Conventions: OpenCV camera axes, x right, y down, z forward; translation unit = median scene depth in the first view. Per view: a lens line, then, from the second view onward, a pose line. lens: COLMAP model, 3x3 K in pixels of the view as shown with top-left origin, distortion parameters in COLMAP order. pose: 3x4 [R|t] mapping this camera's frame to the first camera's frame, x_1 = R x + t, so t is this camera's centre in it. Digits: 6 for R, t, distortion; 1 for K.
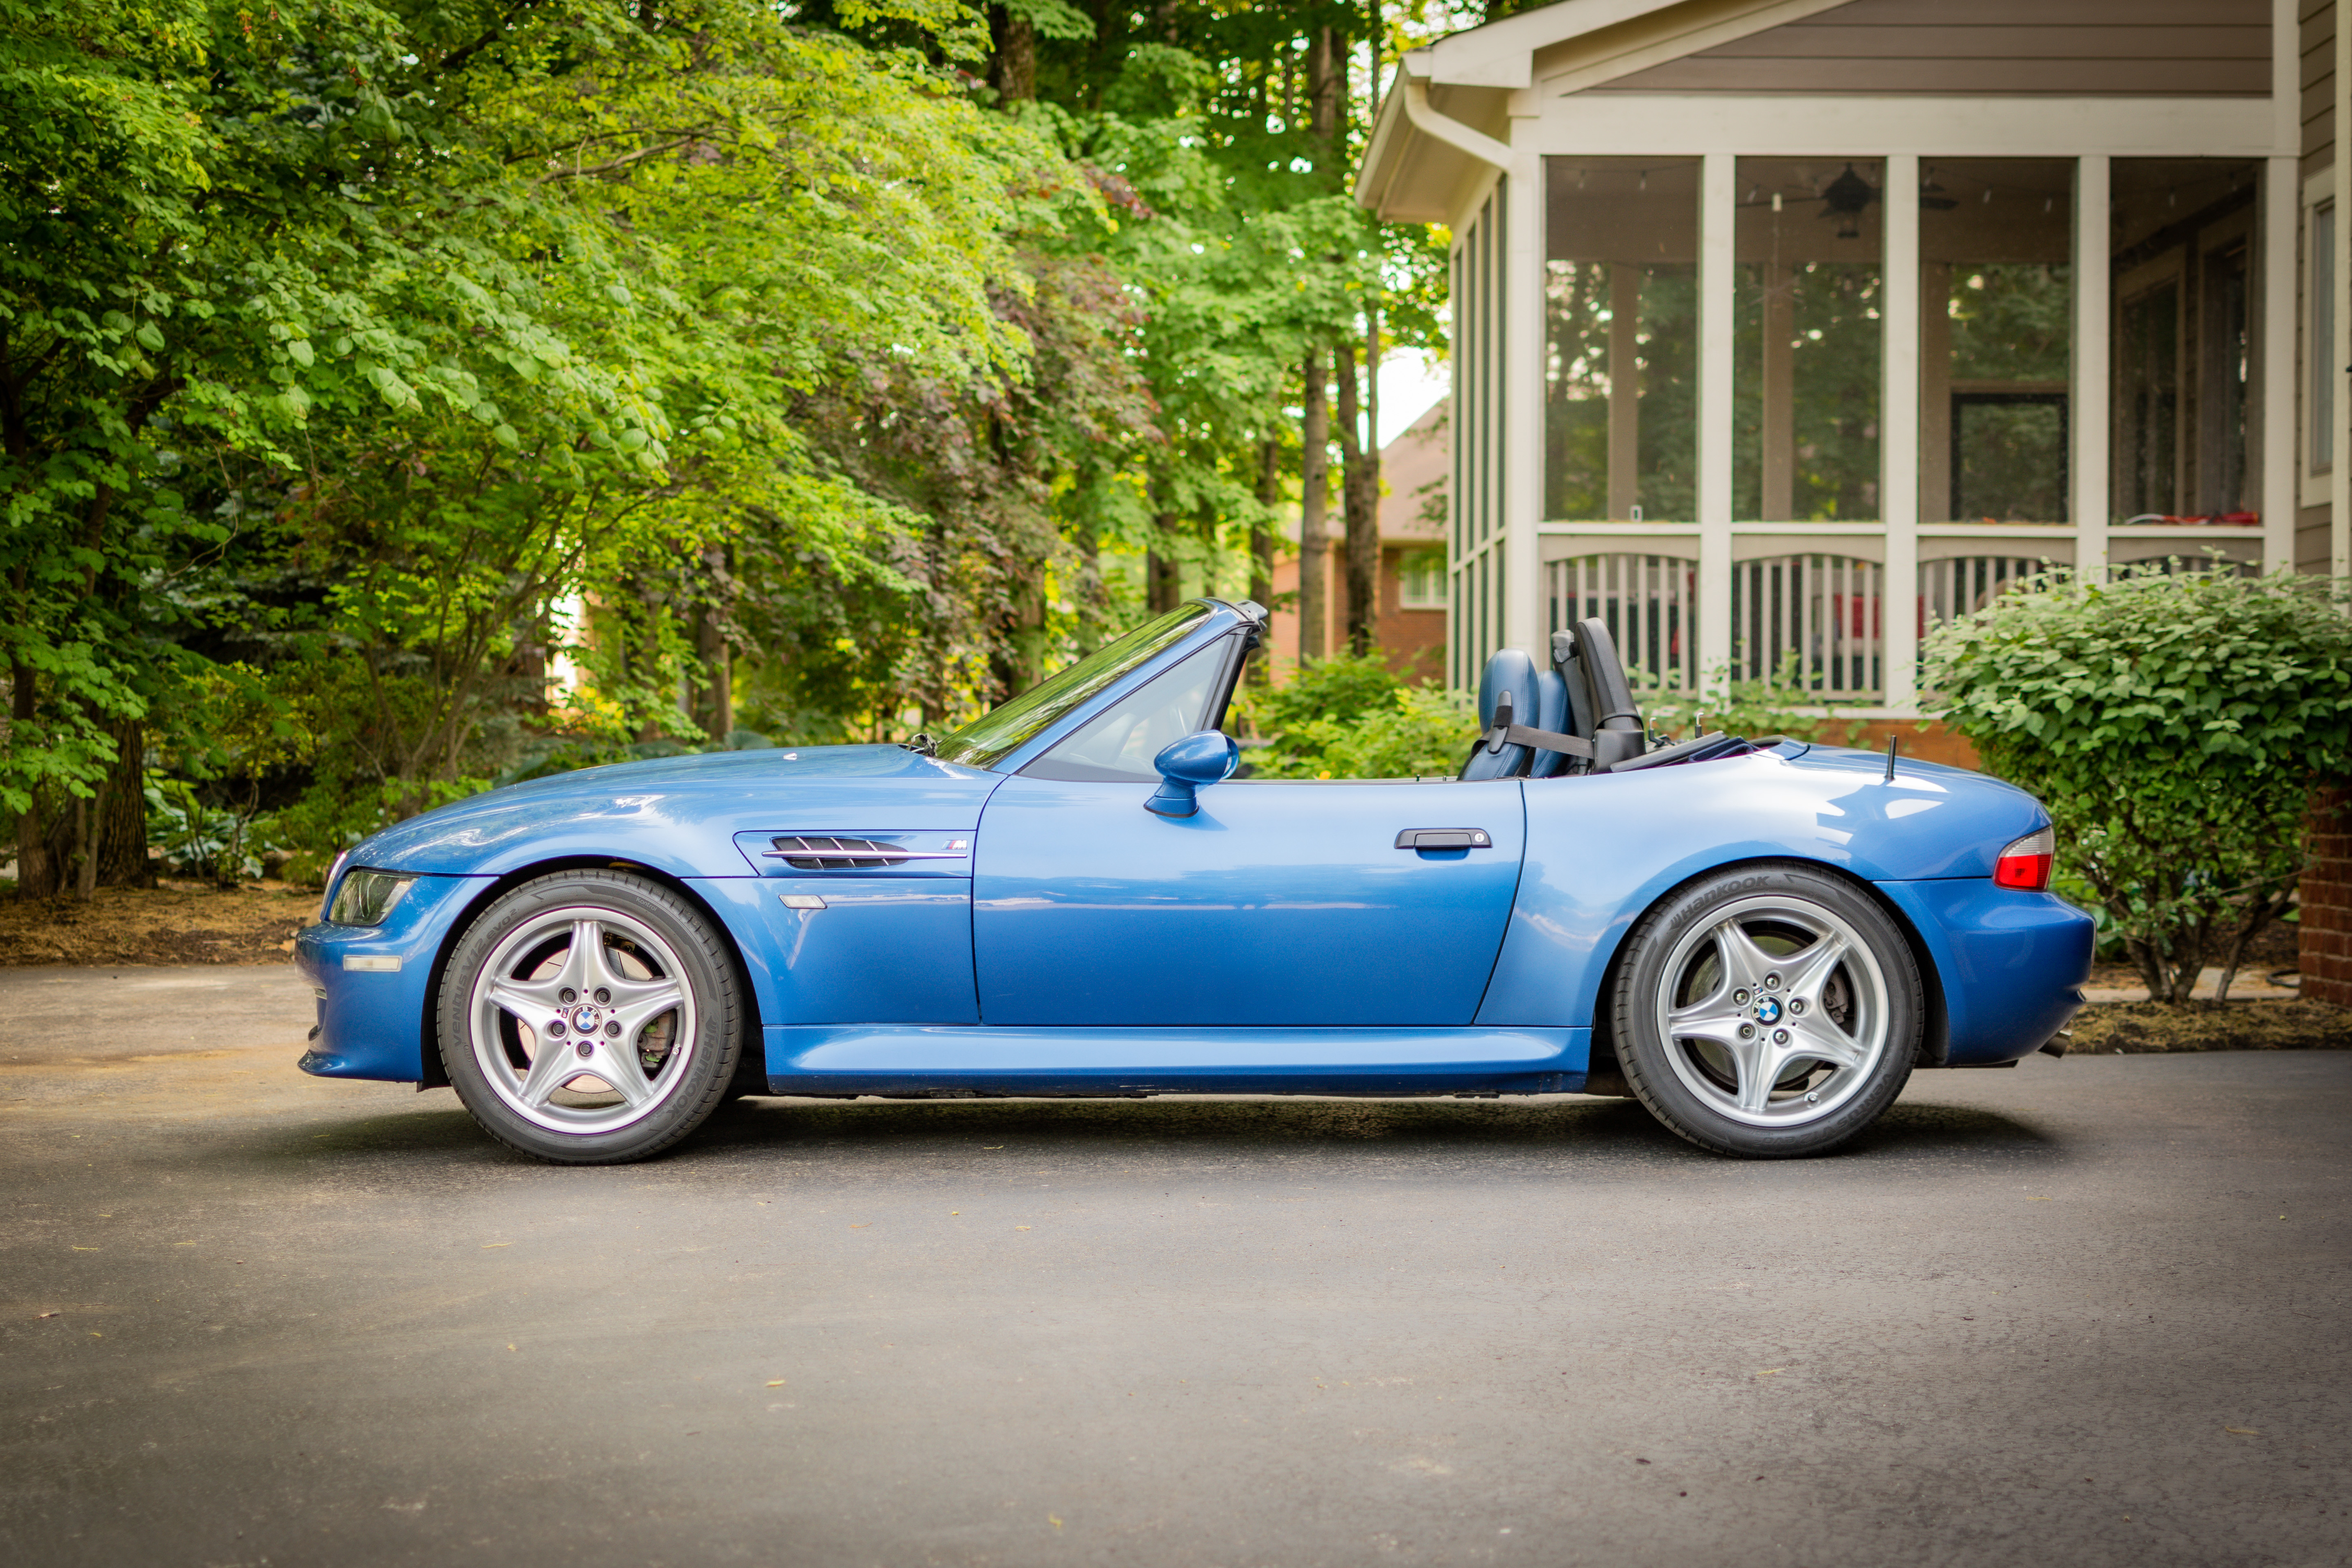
lens RADIAL K [[3476.2, 0, 1176.0], [0, 3476.2, 784.0], [0, 0, 1]] dist [0.085377, -0.811583]
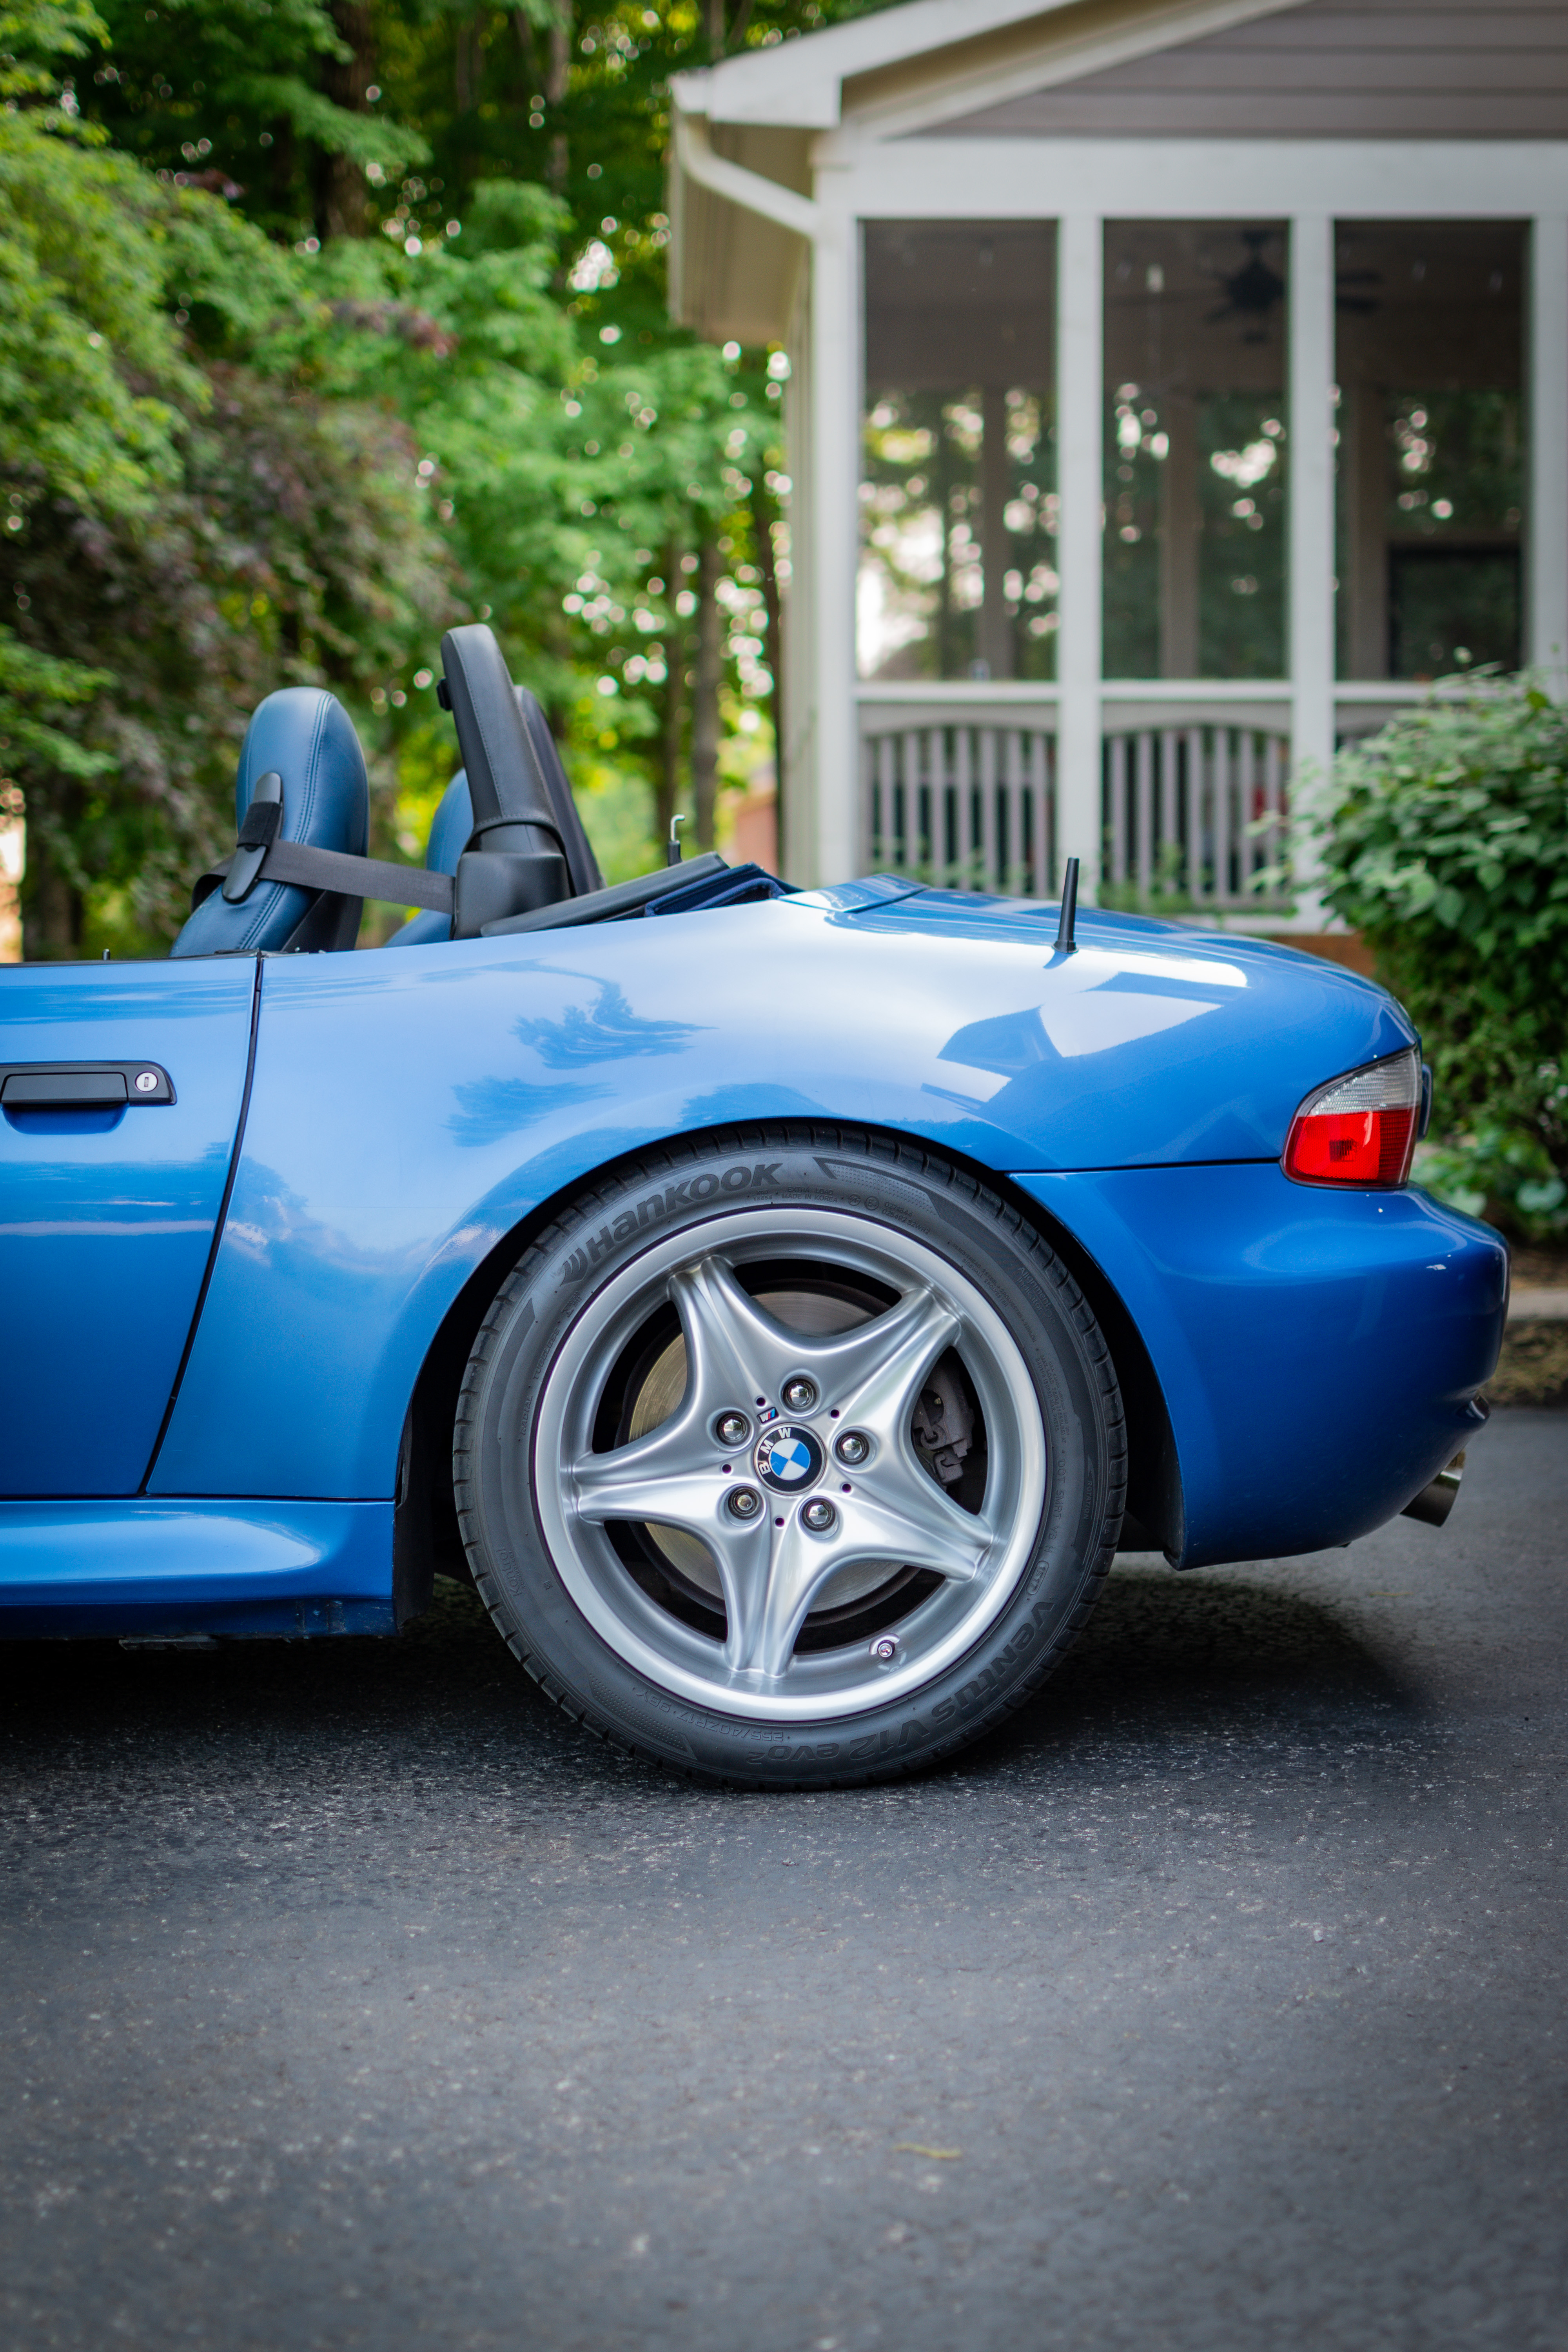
lens RADIAL K [[3476.1, 0, 783.4], [0, 3476.1, 1029.9], [0, 0, 1]] dist [0.085377, -0.811583]
pose [[0.999398, -0.005578, 0.034240, 0.145589], [0.005607, 0.999984, -0.000767, 0.008819], [-0.034236, 0.000959, 0.999413, 0.515452]]
